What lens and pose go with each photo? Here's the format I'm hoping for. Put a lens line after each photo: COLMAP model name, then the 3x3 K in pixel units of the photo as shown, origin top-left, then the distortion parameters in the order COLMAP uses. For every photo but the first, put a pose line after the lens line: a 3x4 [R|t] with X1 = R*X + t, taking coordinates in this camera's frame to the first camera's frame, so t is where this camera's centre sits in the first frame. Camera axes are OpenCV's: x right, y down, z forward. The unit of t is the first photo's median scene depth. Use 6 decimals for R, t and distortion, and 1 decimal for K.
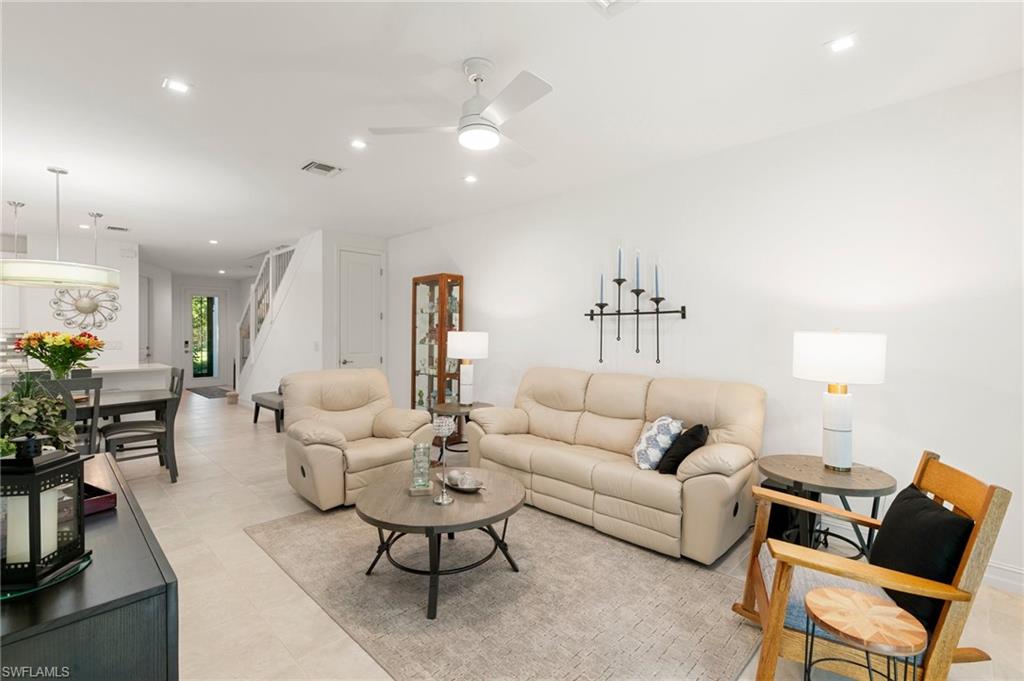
lens RADIAL K [[457.8, 0, 508.1], [0, 457.8, 337.2], [0, 0, 1]] dist [0.012353, -0.000581]
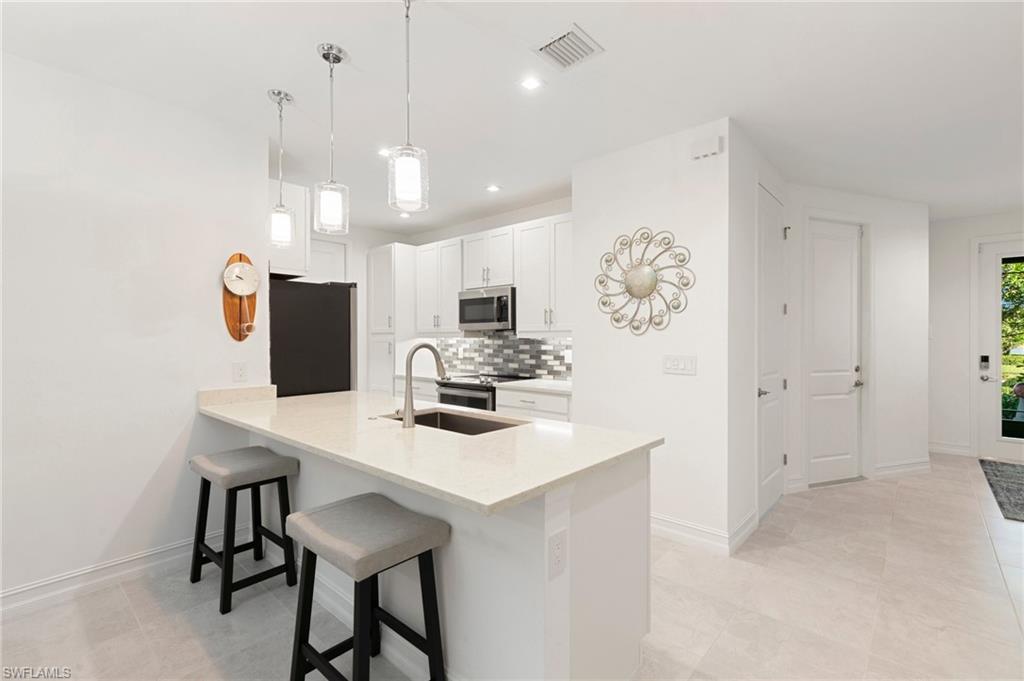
lens RADIAL K [[457.8, 0, 517.4], [0, 457.8, 340.3], [0, 0, 1]] dist [0.012353, -0.000581]
pose [[0.060266, 0.006097, -0.998164, -0.440173], [-0.008289, 0.999950, 0.005608, -0.008689], [0.998148, 0.007936, 0.060313, 0.844970]]
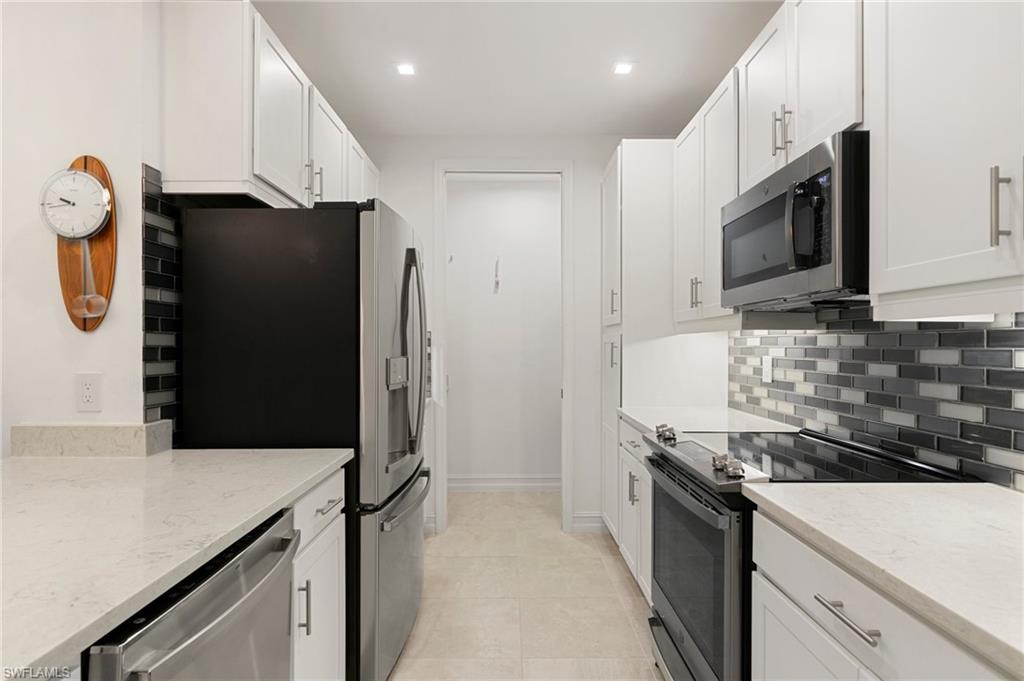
lens RADIAL K [[519.2, 0, 517.1], [0, 519.2, 346.9], [0, 0, 1]] dist [-0.001843, -0.001850]
pose [[-0.704088, 0.003150, -0.710105, -0.870852], [-0.005460, 0.999937, 0.009850, 0.000544], [0.710091, 0.010813, -0.704027, 0.927847]]
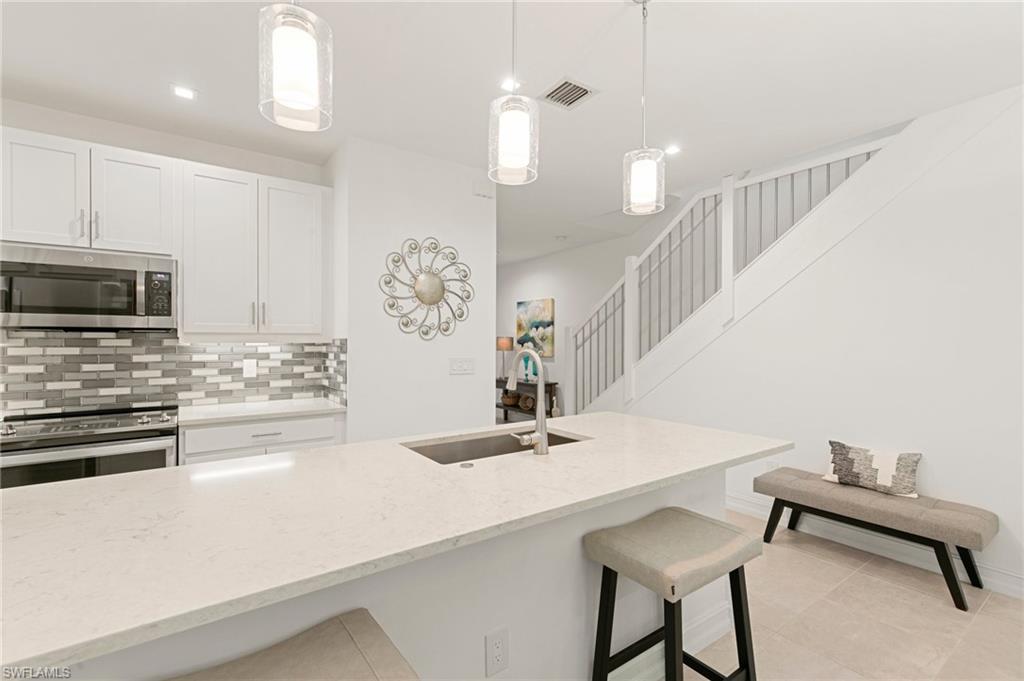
lens RADIAL K [[457.8, 0, 510.5], [0, 457.8, 344.4], [0, 0, 1]] dist [0.012353, -0.000581]
pose [[0.985913, 0.001480, -0.167250, -0.742692], [-0.001679, 0.999998, -0.001046, -0.007435], [0.167248, 0.001312, 0.985914, 0.523842]]
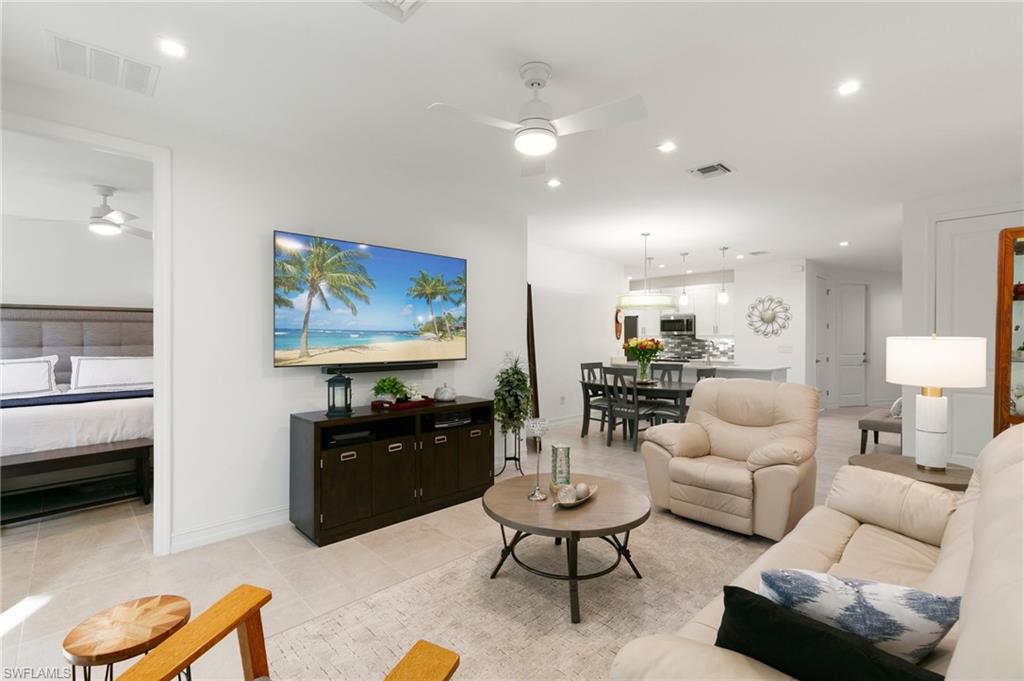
lens RADIAL K [[457.8, 0, 517.1], [0, 457.8, 342.6], [0, 0, 1]] dist [0.012353, -0.000581]
pose [[-0.015230, 0.008286, -0.999850, 0.331167], [-0.010027, 0.999914, 0.008439, -0.003122], [0.999834, 0.010154, -0.015145, 0.348436]]
